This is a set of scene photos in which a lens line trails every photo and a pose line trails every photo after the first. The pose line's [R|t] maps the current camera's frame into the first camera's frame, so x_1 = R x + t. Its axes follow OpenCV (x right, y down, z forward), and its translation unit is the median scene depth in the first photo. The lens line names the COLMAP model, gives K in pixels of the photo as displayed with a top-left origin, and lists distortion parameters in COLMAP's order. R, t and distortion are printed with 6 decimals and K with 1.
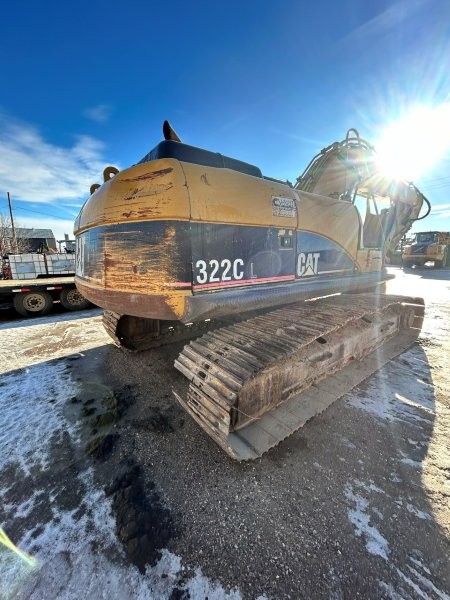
lens RADIAL K [[241.6, 0, 223.3], [0, 241.6, 300.5], [0, 0, 1]] dist [0.001195, -0.000064]
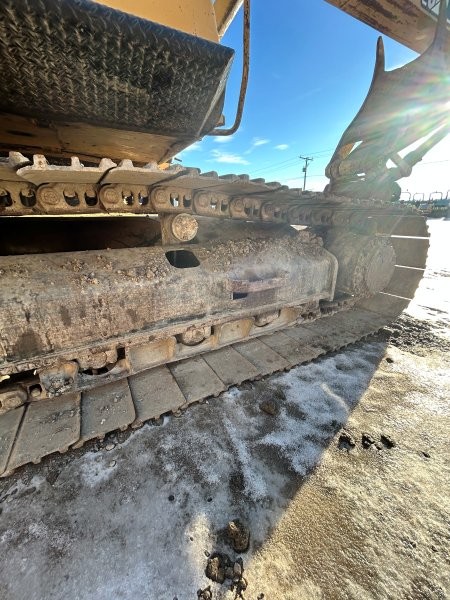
lens RADIAL K [[241.6, 0, 223.3], [0, 241.6, 300.5], [0, 0, 1]] dist [0.001195, -0.000064]
pose [[0.986731, 0.057769, -0.151737, 1.301537], [-0.033486, 0.986877, 0.157965, 0.153555], [0.158871, -0.150788, 0.975717, 1.275805]]
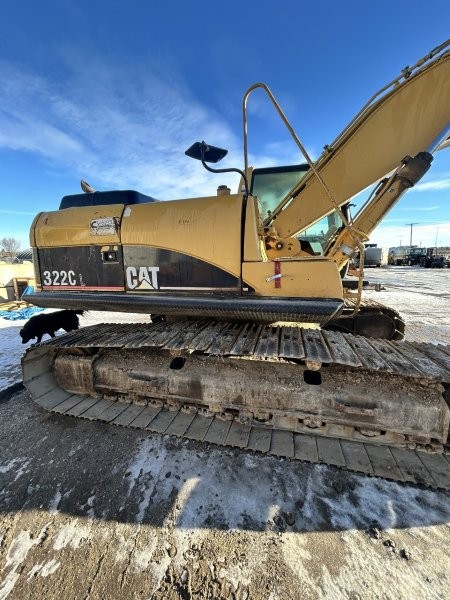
lens RADIAL K [[241.6, 0, 223.3], [0, 241.6, 300.5], [0, 0, 1]] dist [0.001195, -0.000064]
pose [[0.598610, 0.137601, -0.789134, 1.684371], [-0.140357, 0.987913, 0.065792, -0.214322], [0.788648, 0.071377, 0.610688, 0.843293]]
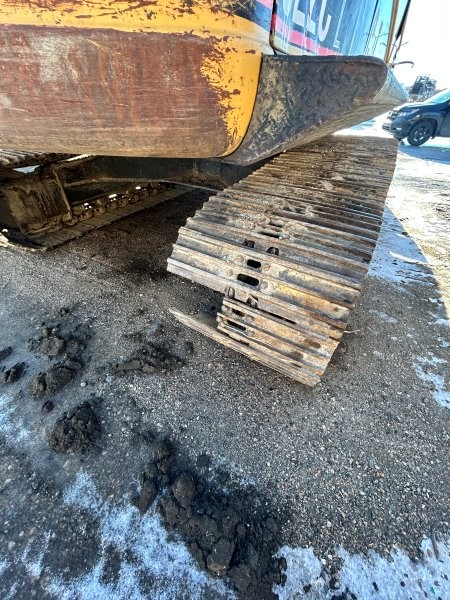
lens RADIAL K [[241.6, 0, 223.3], [0, 241.6, 300.5], [0, 0, 1]] dist [0.001195, -0.000064]
pose [[0.929032, -0.215080, 0.301064, -0.296153], [0.040921, 0.868426, 0.494127, 0.079660], [-0.367729, -0.446739, 0.815597, 0.548937]]
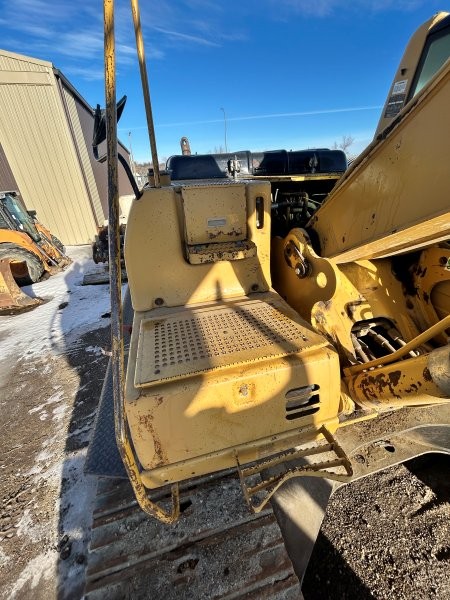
lens RADIAL K [[241.6, 0, 223.3], [0, 241.6, 300.5], [0, 0, 1]] dist [0.001195, -0.000064]
pose [[-0.392557, 0.455377, -0.799082, 1.348183], [-0.131647, 0.832057, 0.538842, -0.759625], [0.910257, 0.316723, -0.266680, 1.993949]]
